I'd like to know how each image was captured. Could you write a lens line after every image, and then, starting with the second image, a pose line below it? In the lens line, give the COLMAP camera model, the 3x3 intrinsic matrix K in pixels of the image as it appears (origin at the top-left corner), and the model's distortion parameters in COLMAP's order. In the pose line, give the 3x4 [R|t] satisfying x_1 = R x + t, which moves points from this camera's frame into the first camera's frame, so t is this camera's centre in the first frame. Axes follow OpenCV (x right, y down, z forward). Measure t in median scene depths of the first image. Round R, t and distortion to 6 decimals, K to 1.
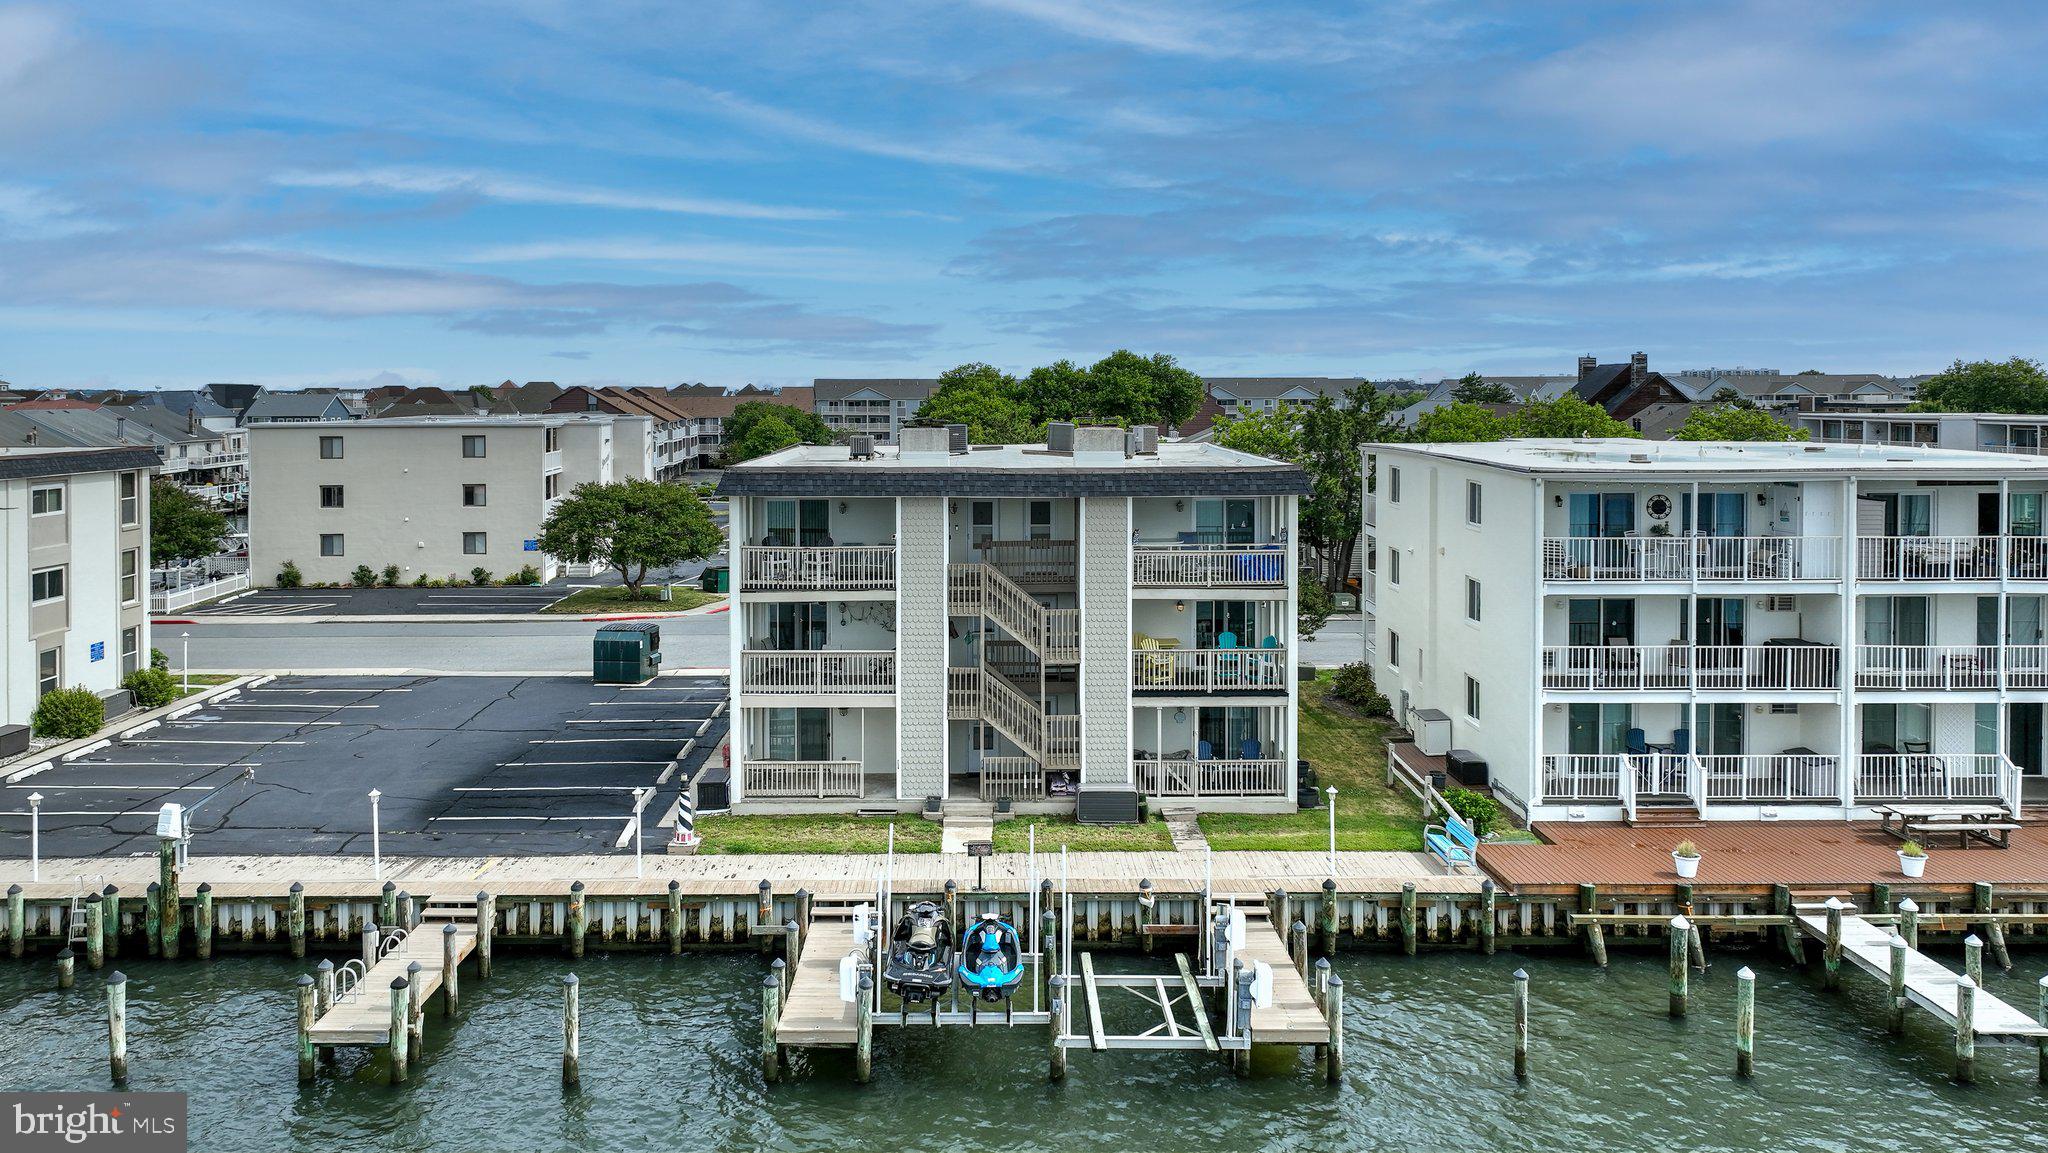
lens RADIAL K [[1566.5, 0, 1078.0], [0, 1566.5, 338.8], [0, 0, 1]] dist [-0.002027, 0.006470]
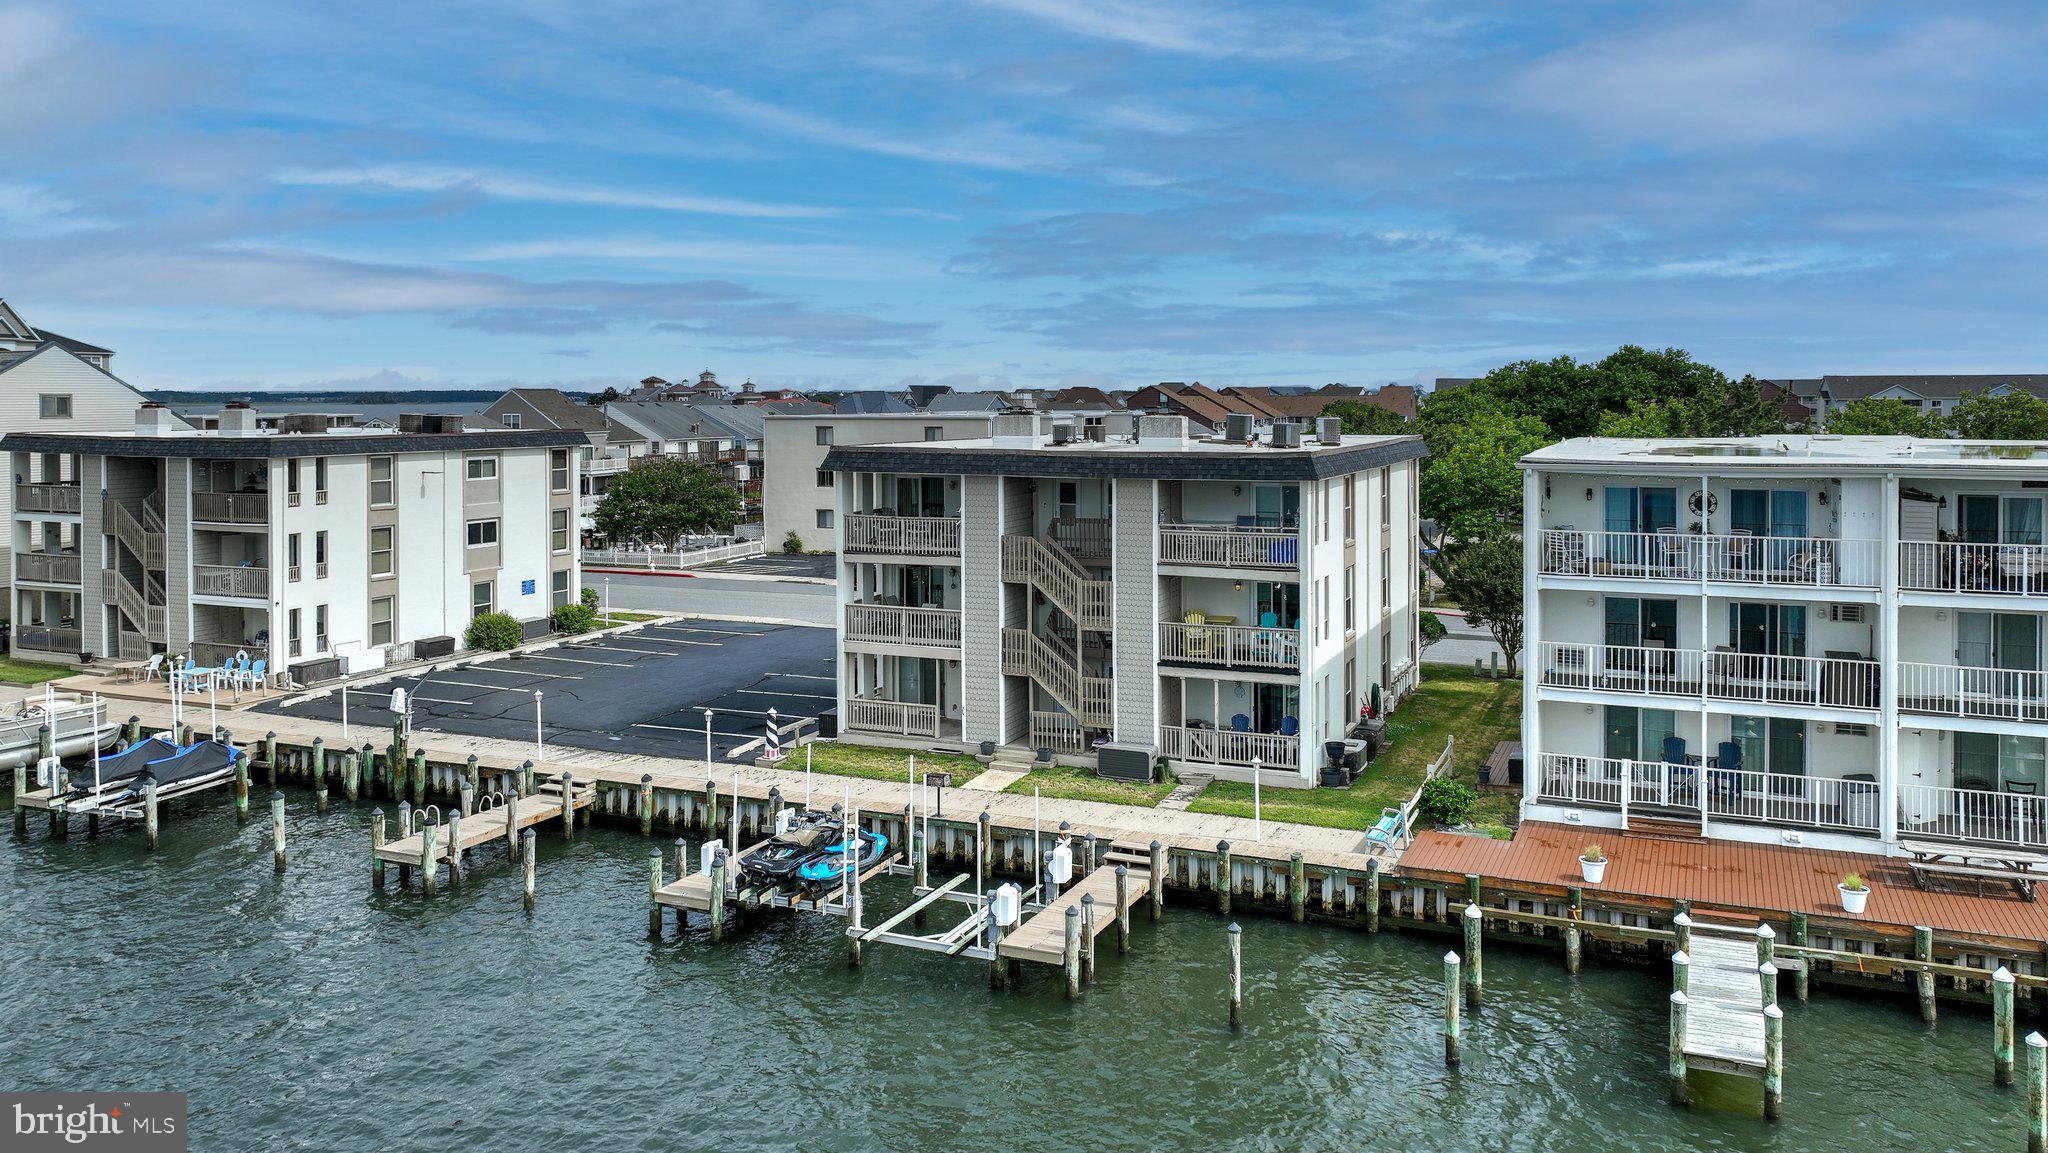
lens RADIAL K [[1566.5, 0, 1078.0], [0, 1566.5, 338.8], [0, 0, 1]] dist [-0.002027, 0.006470]
pose [[0.919015, -0.013673, -0.393986, 0.409437], [0.013735, 0.999902, -0.002663, 0.006699], [0.393984, -0.002964, 0.919112, -0.007374]]
